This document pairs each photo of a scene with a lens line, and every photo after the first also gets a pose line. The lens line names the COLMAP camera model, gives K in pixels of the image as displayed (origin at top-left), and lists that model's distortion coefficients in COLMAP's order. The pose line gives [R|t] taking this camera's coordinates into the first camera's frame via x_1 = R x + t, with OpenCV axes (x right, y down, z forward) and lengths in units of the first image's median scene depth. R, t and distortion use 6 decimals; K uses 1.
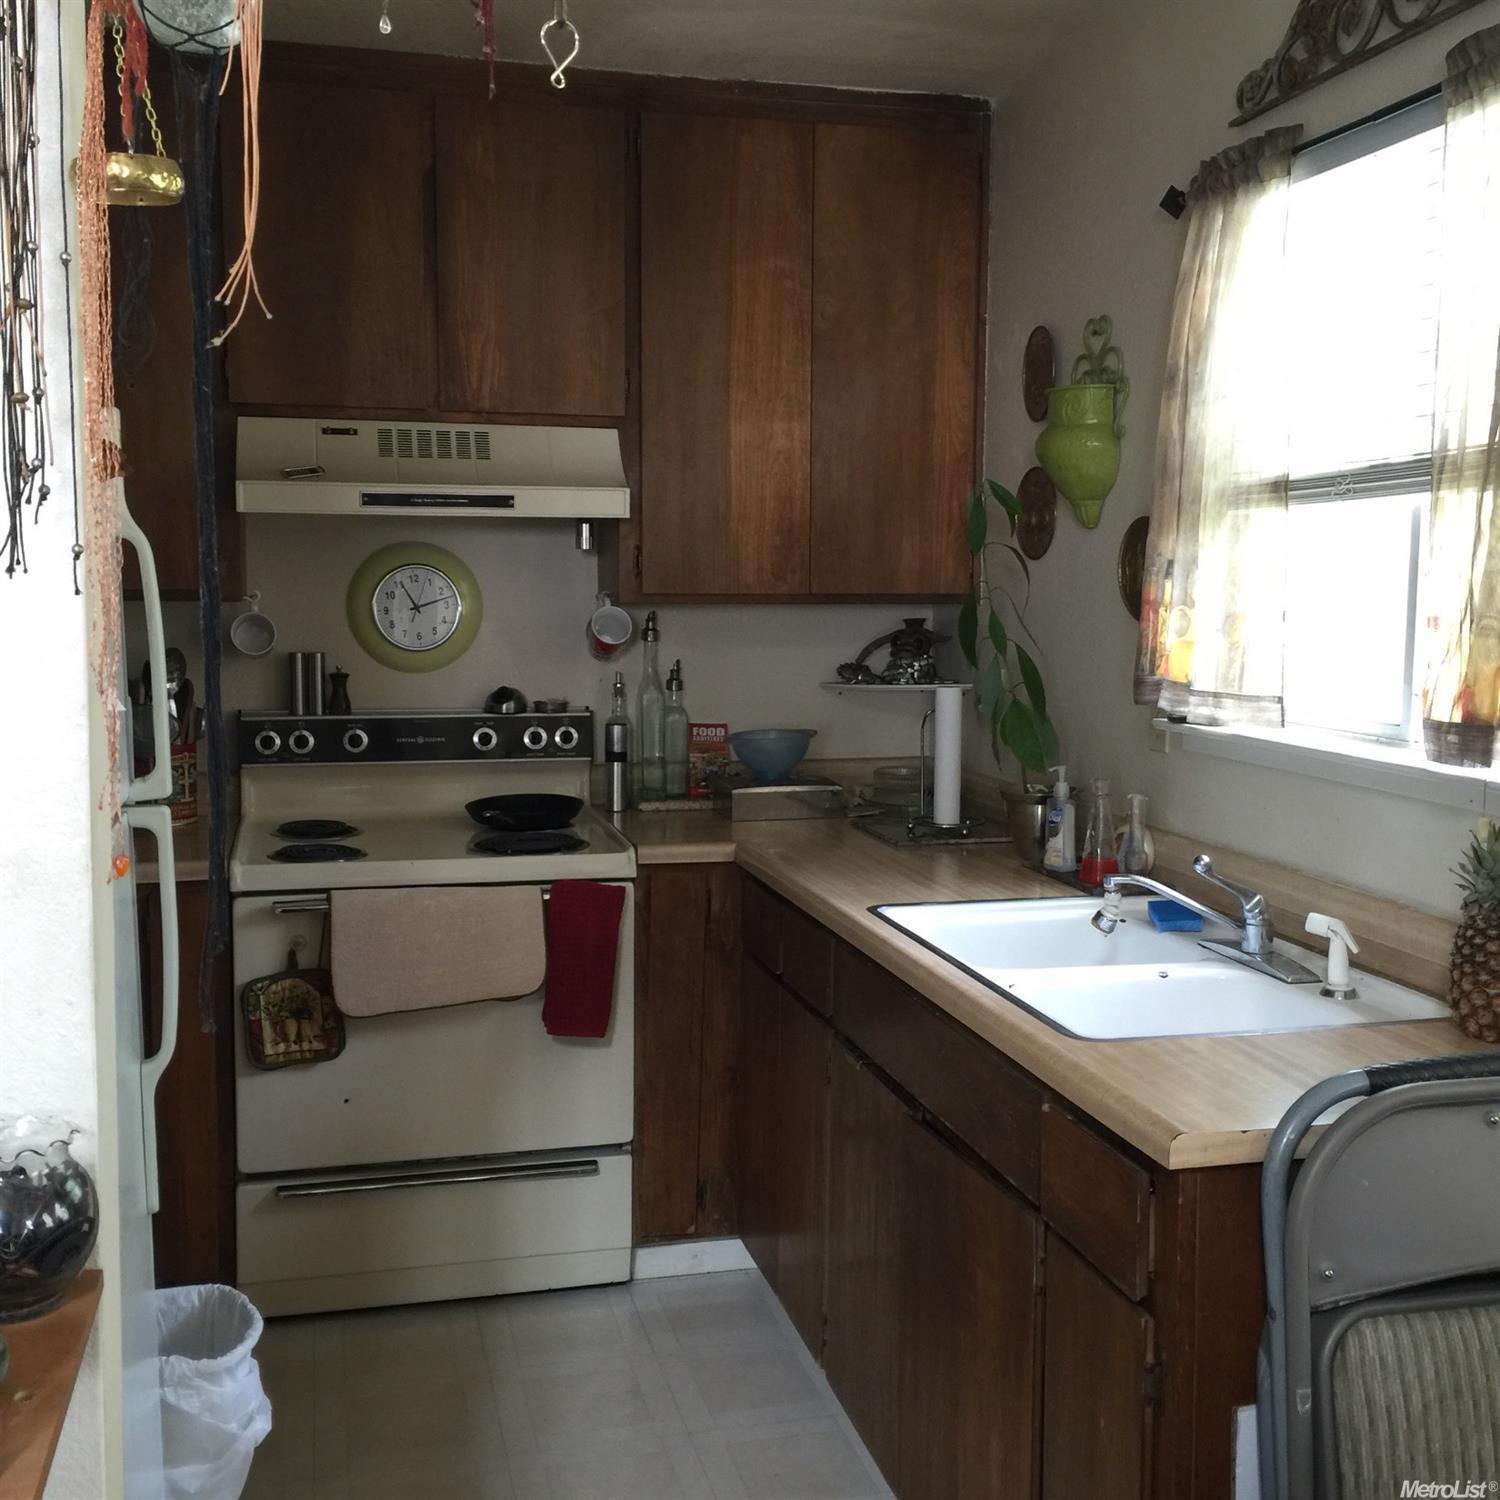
lens RADIAL K [[1731.6, 0, 749.2], [0, 1731.6, 749.1], [0, 0, 1]] dist [0.060761, 0.000000]
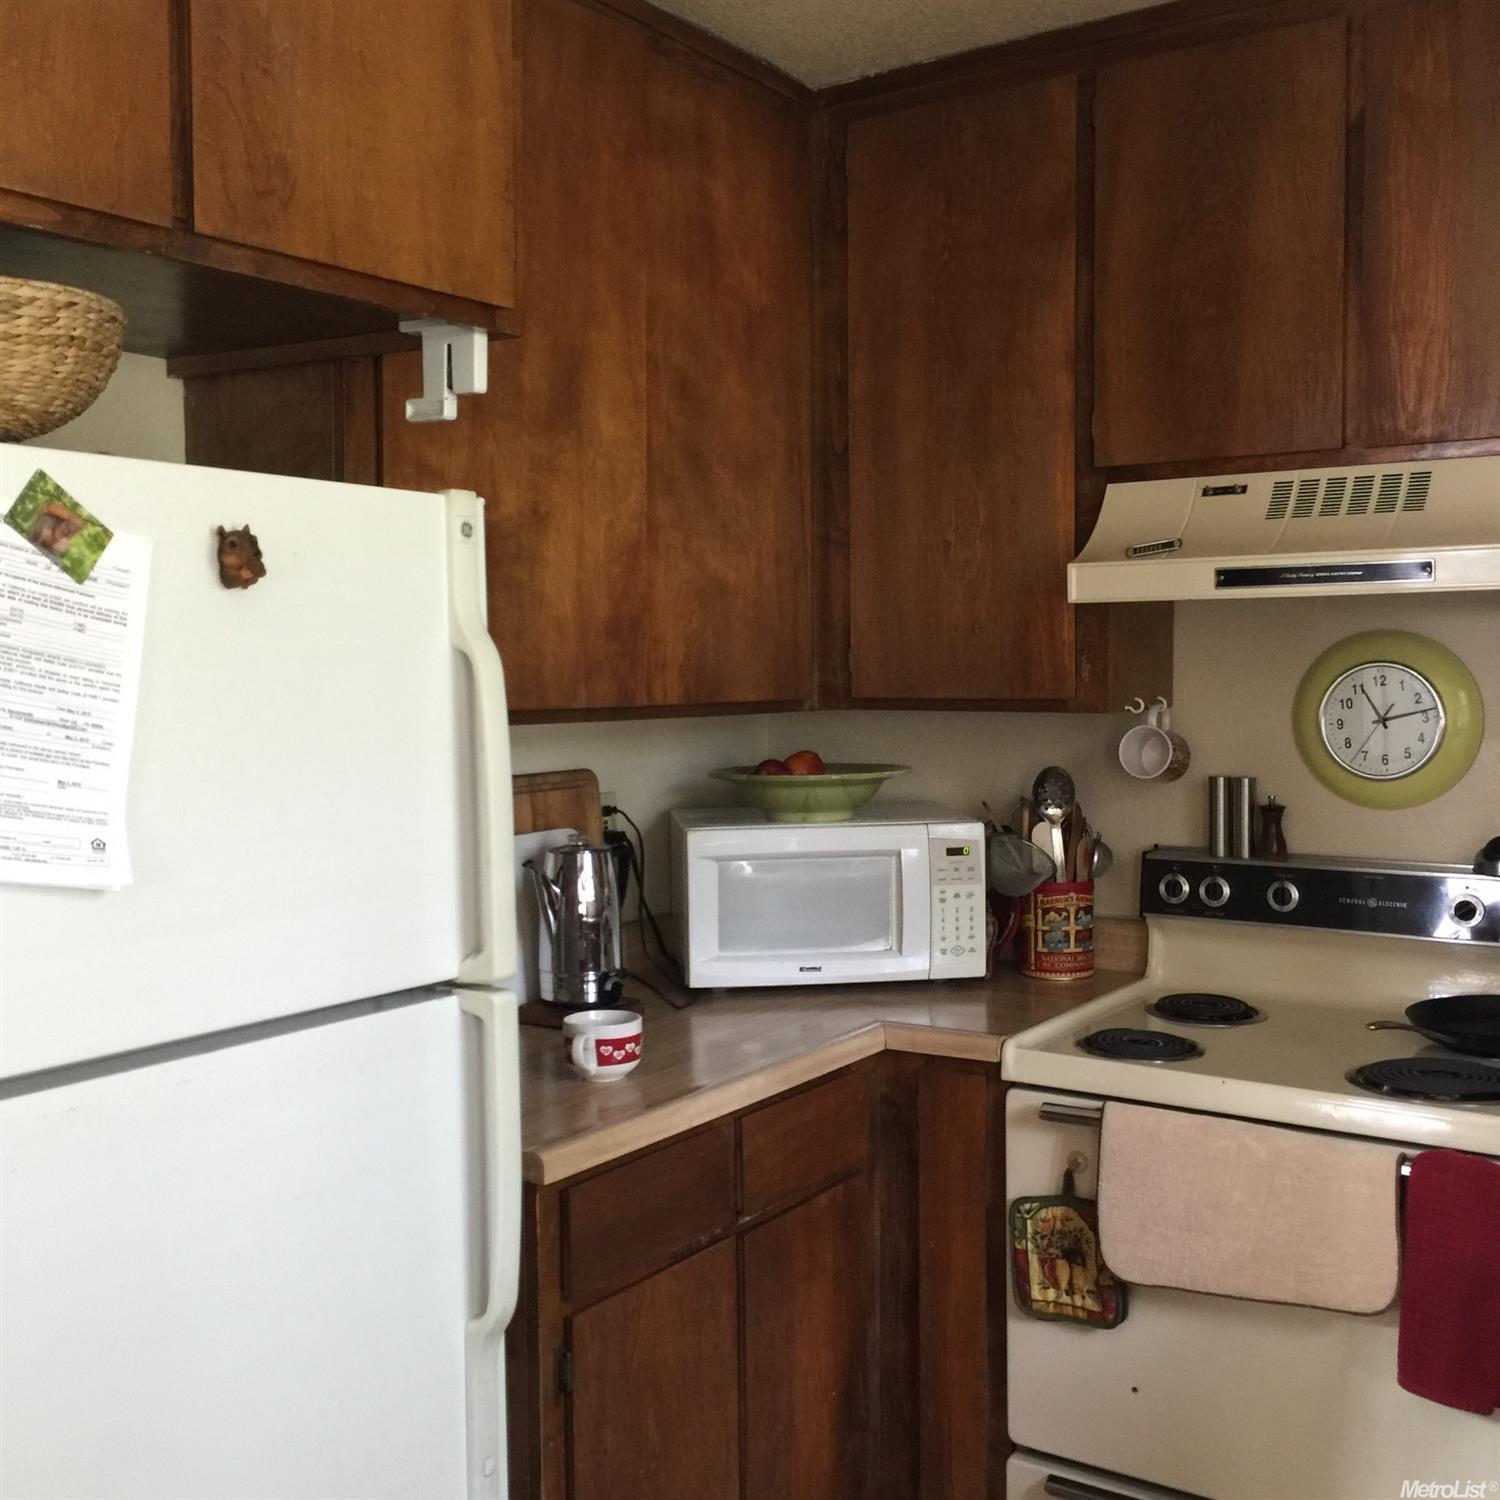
lens RADIAL K [[1731.6, 0, 750.0], [0, 1731.6, 750.4], [0, 0, 1]] dist [0.060761, 0.000000]
pose [[0.667681, 0.027493, -0.743939, 0.195564], [-0.063369, 0.997790, -0.020000, -0.041486], [0.741745, 0.060496, 0.667948, 0.349451]]
